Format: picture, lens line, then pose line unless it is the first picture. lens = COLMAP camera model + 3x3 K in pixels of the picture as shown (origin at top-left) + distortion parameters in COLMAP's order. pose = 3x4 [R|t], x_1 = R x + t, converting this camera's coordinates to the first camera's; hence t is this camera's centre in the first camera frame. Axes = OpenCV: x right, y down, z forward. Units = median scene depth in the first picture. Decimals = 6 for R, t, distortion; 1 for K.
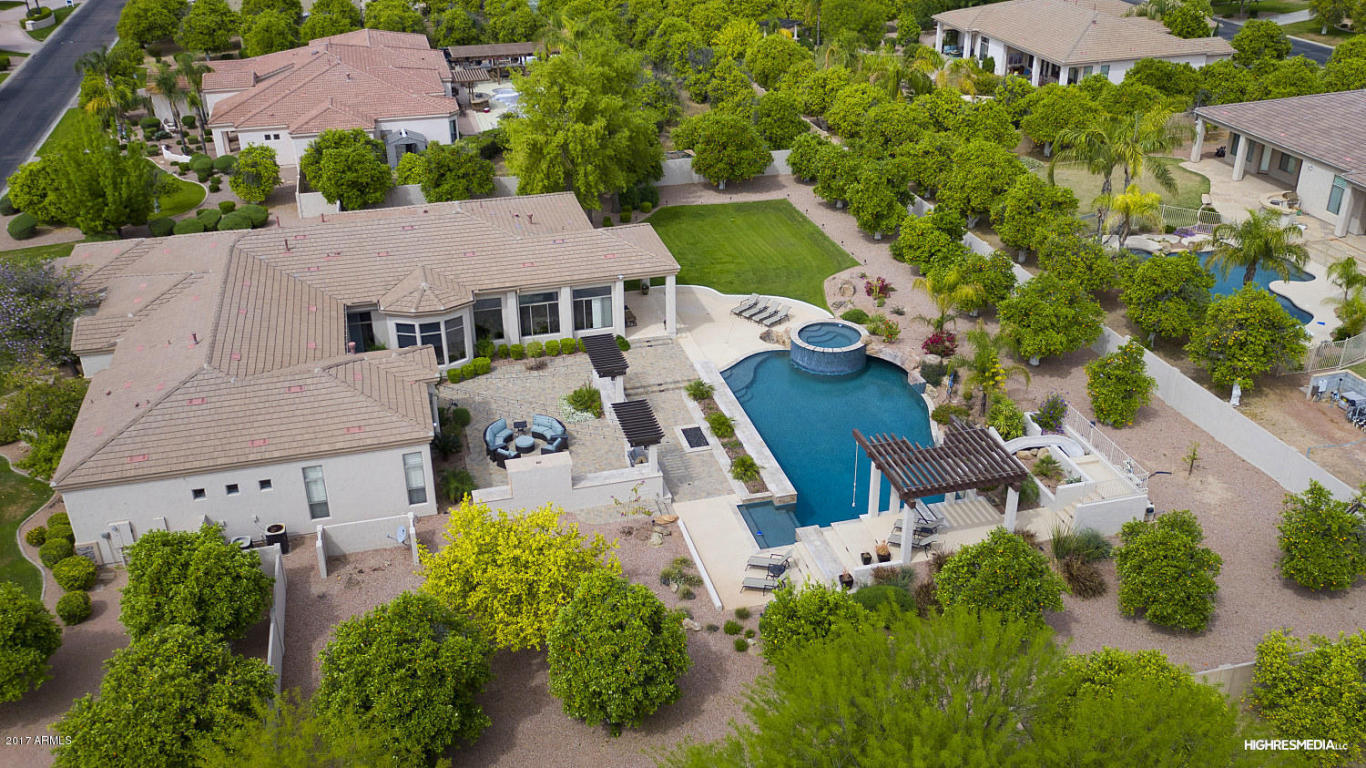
lens RADIAL K [[1244.7, 0, 683.0], [0, 1244.7, 384.0], [0, 0, 1]] dist [0.075110, 0.003408]
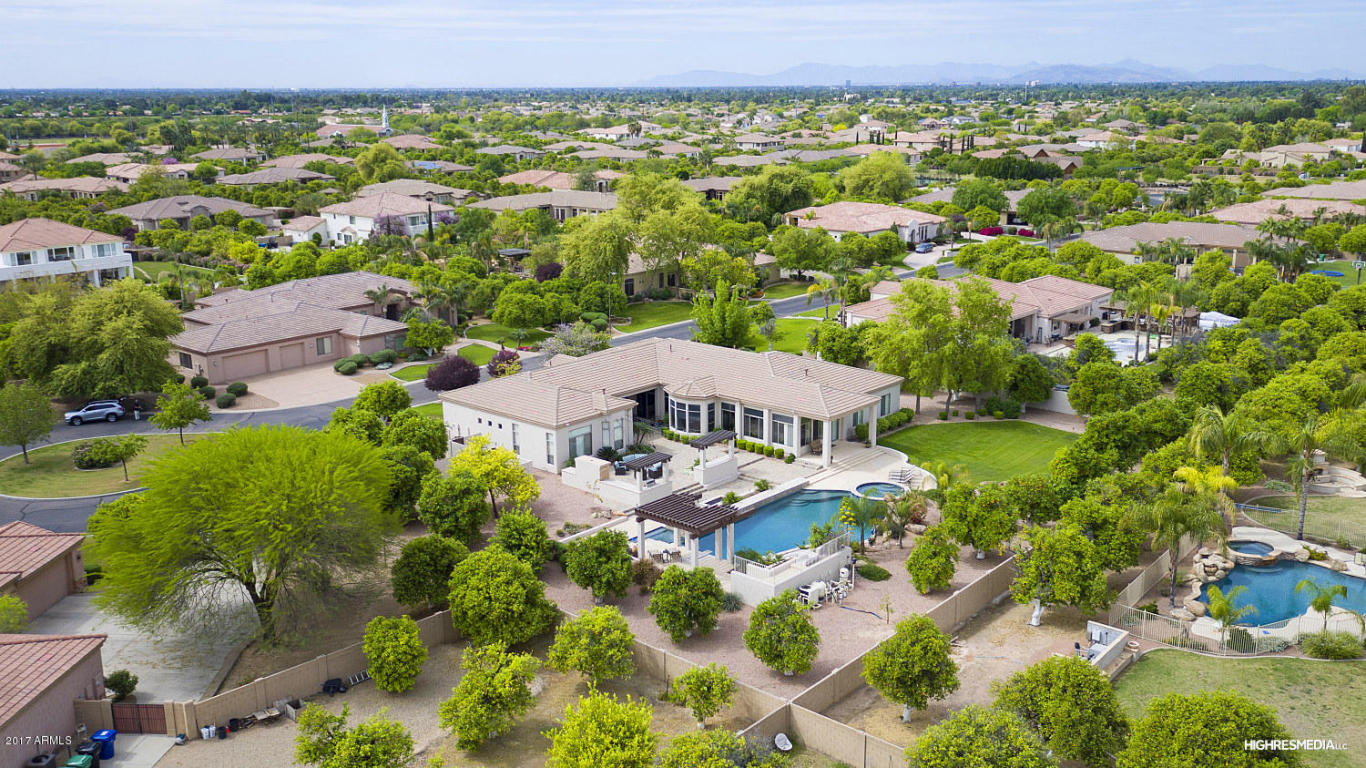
lens RADIAL K [[1244.7, 0, 683.0], [0, 1244.7, 384.0], [0, 0, 1]] dist [0.075110, 0.003408]
pose [[0.577978, 0.227748, -0.783628, 1.013468], [-0.377113, 0.926124, -0.008985, -0.053945], [0.723690, 0.300709, 0.621166, -0.016496]]
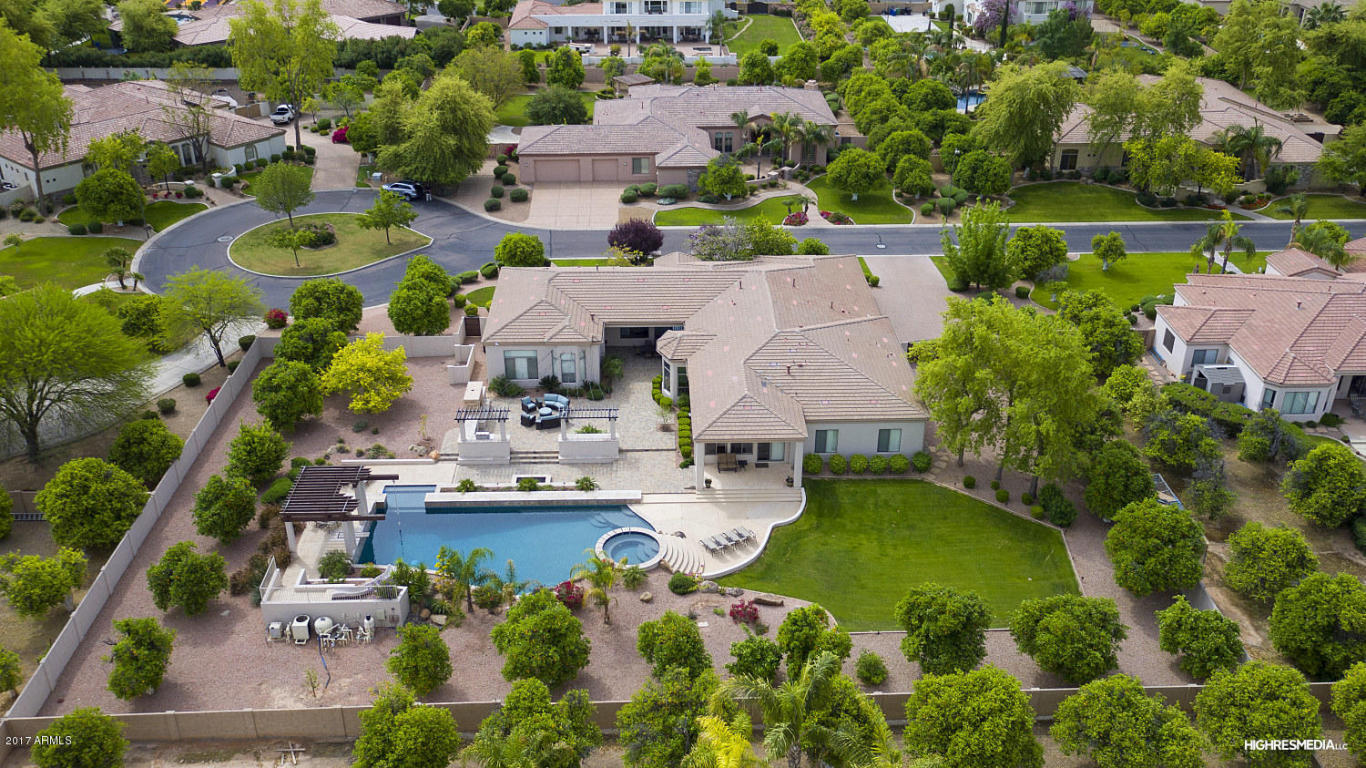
lens RADIAL K [[1244.7, 0, 683.0], [0, 1244.7, 384.0], [0, 0, 1]] dist [0.075110, 0.003408]
pose [[-0.206389, 0.492153, -0.845689, 0.983549], [-0.431425, 0.729976, 0.530102, -0.778375], [0.878223, 0.474259, 0.061668, 0.918612]]
